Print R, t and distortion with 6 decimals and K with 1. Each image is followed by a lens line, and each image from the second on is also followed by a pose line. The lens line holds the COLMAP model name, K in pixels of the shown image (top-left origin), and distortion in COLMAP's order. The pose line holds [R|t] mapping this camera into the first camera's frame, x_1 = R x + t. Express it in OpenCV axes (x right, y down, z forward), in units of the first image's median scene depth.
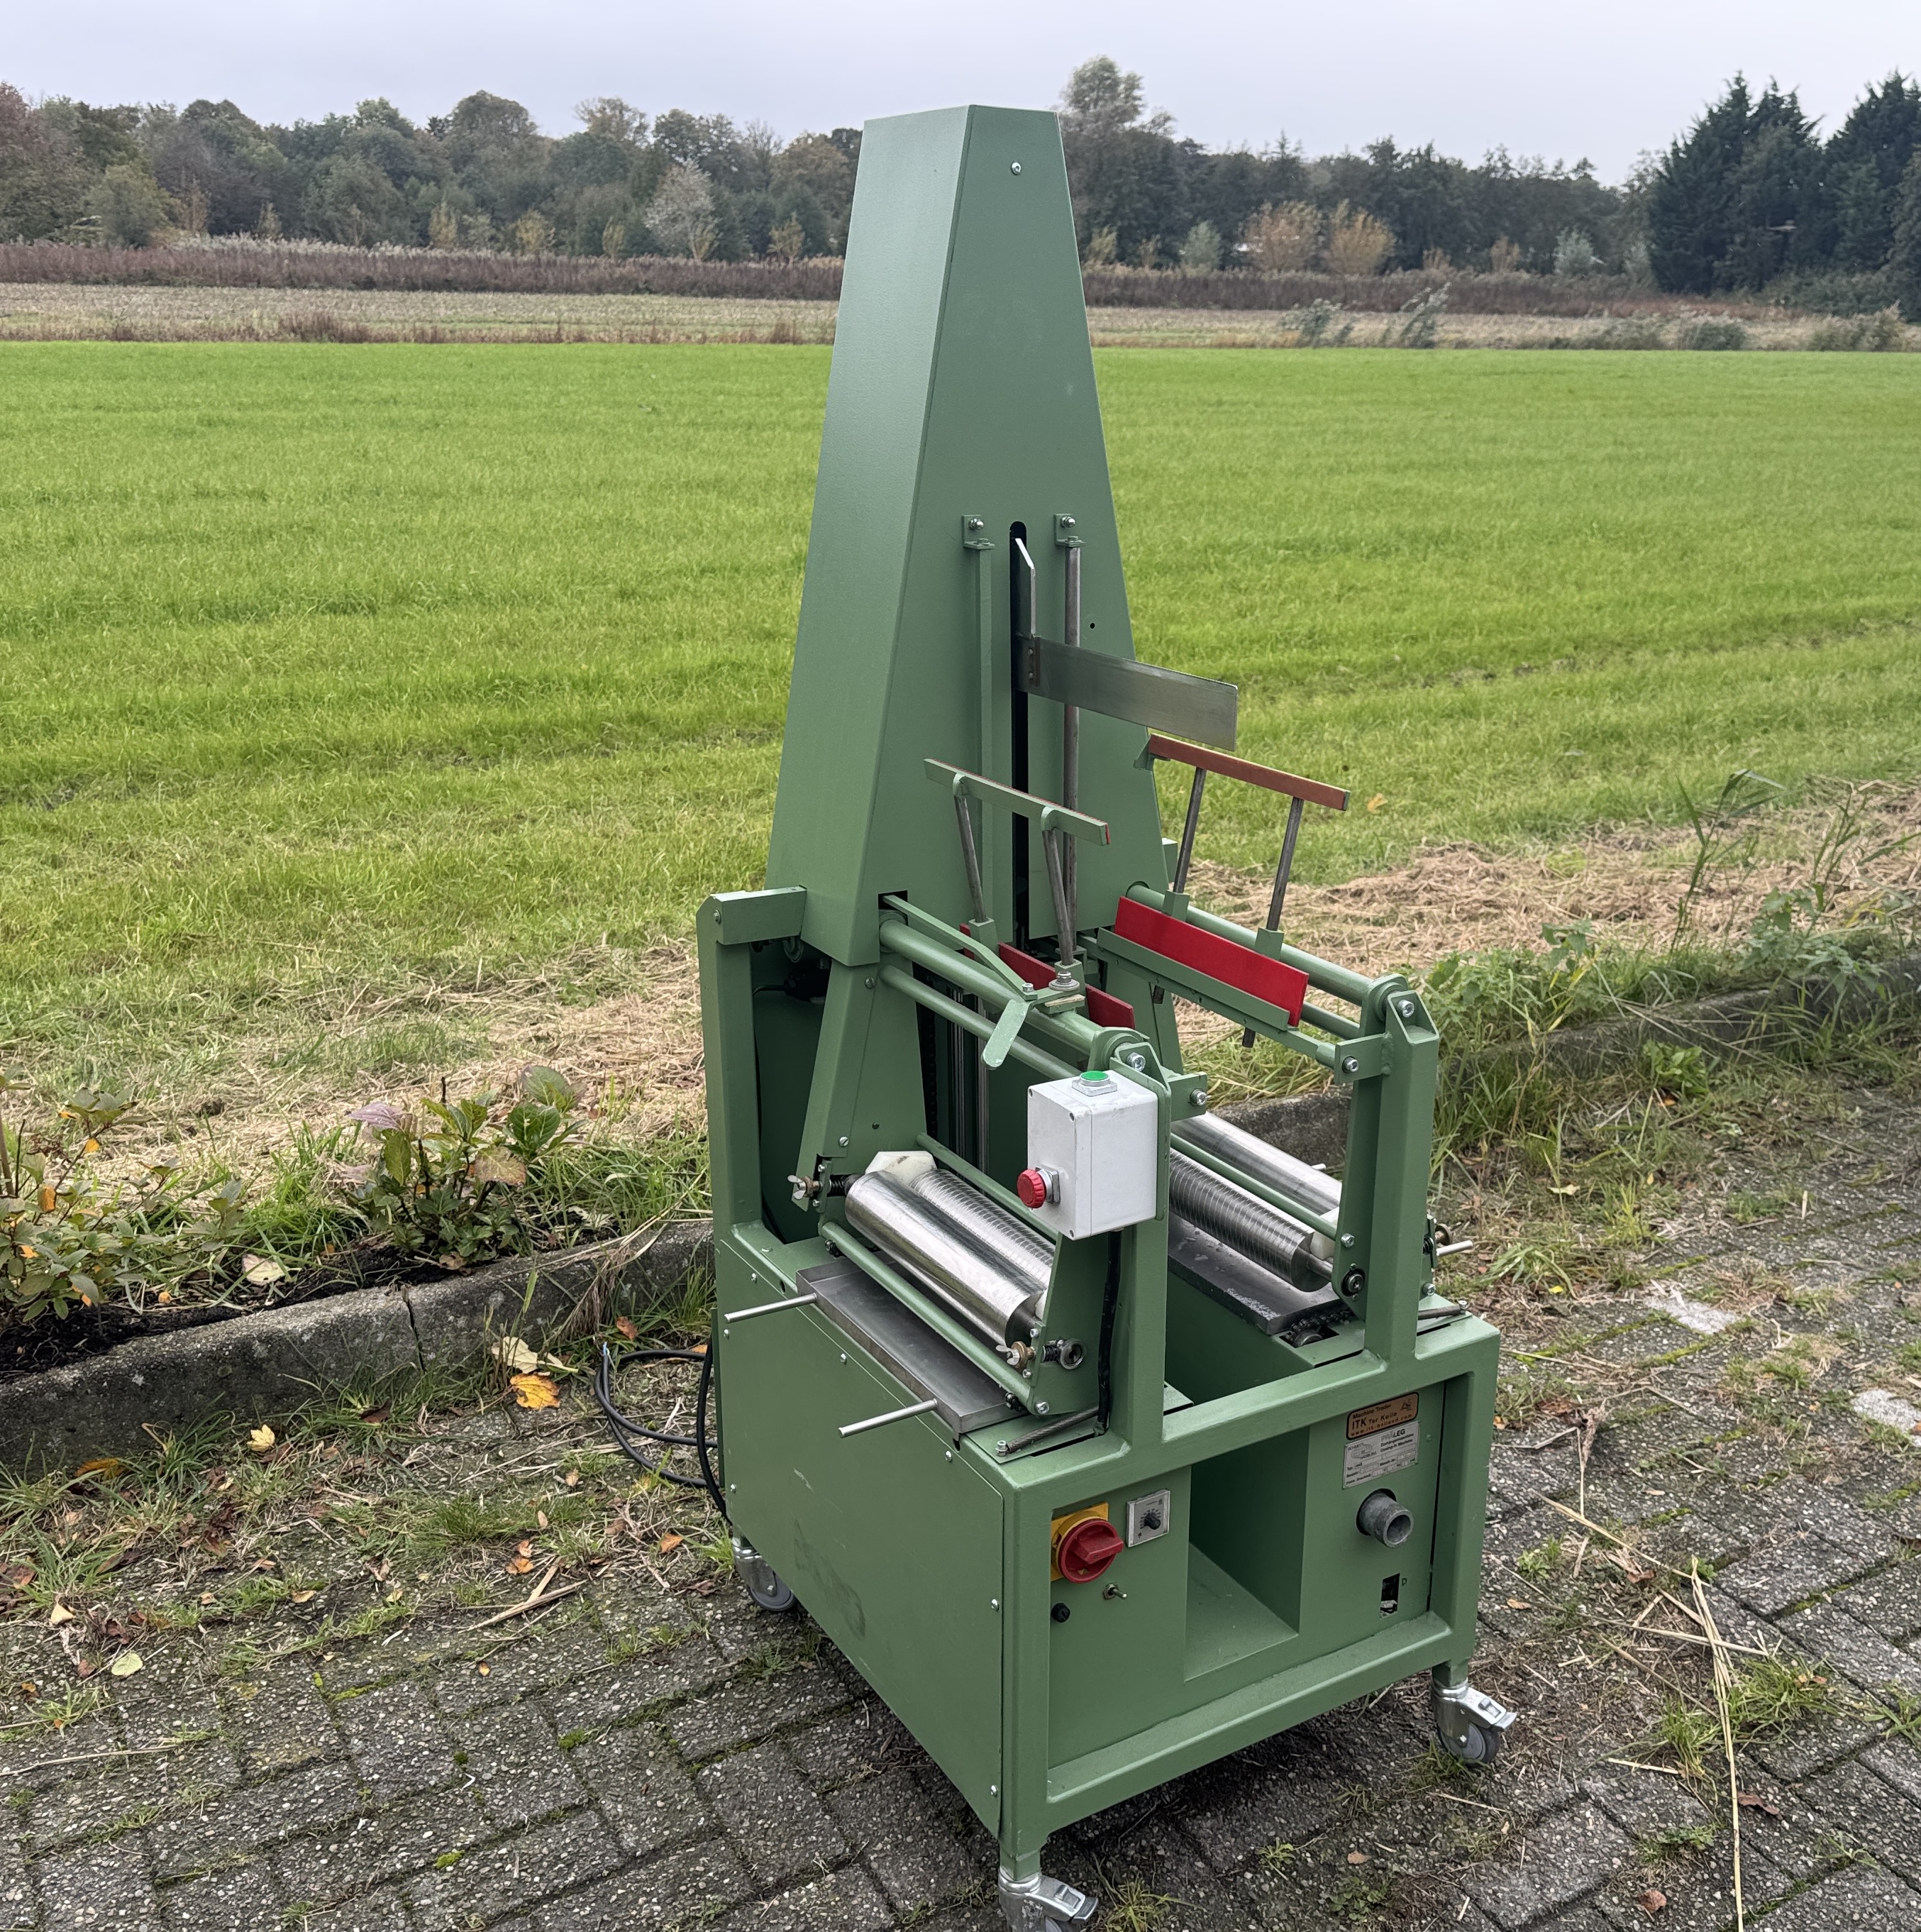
lens RADIAL K [[2021.0, 0, 961.3], [0, 2021.0, 969.0], [0, 0, 1]] dist [0.007952, 0.000000]
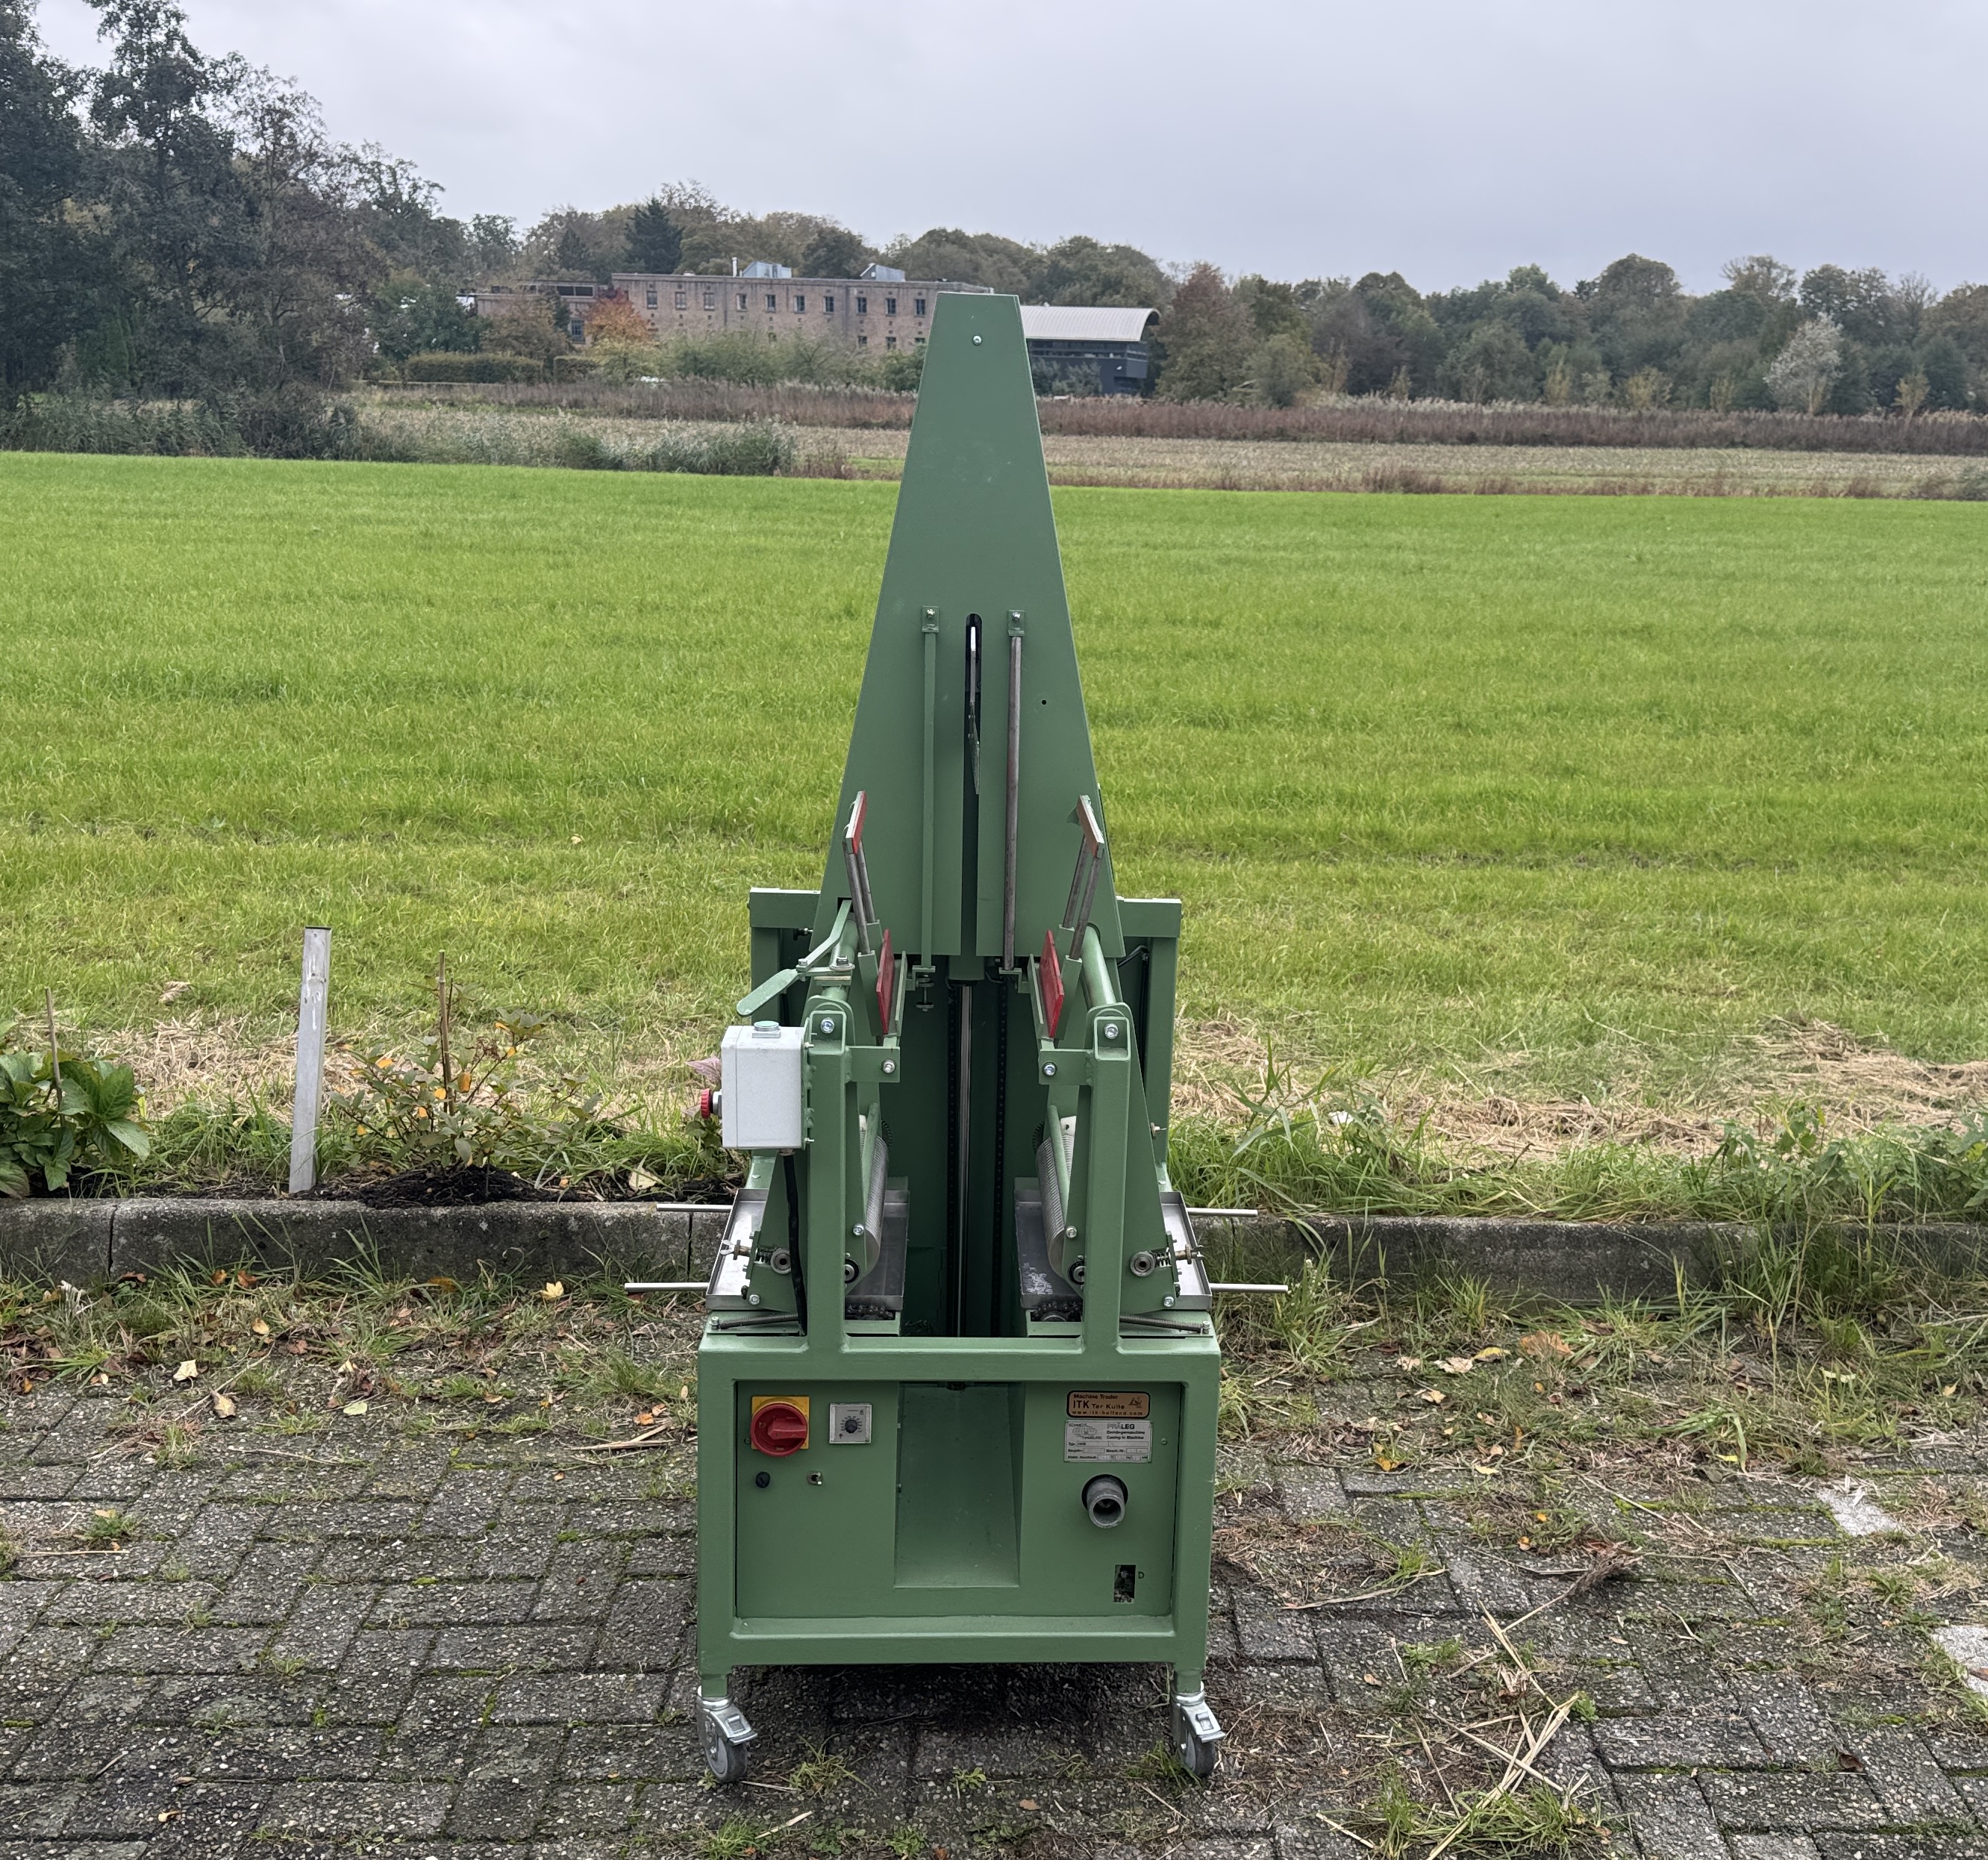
lens RADIAL K [[1990.3, 0, 994.0], [0, 1990.3, 923.1], [0, 0, 1]] dist [0.057410, 0.000000]
pose [[0.873685, 0.120751, -0.471268, 0.408241], [-0.162483, 0.985508, -0.048713, 0.015071], [0.458557, 0.119133, 0.880644, -0.018123]]
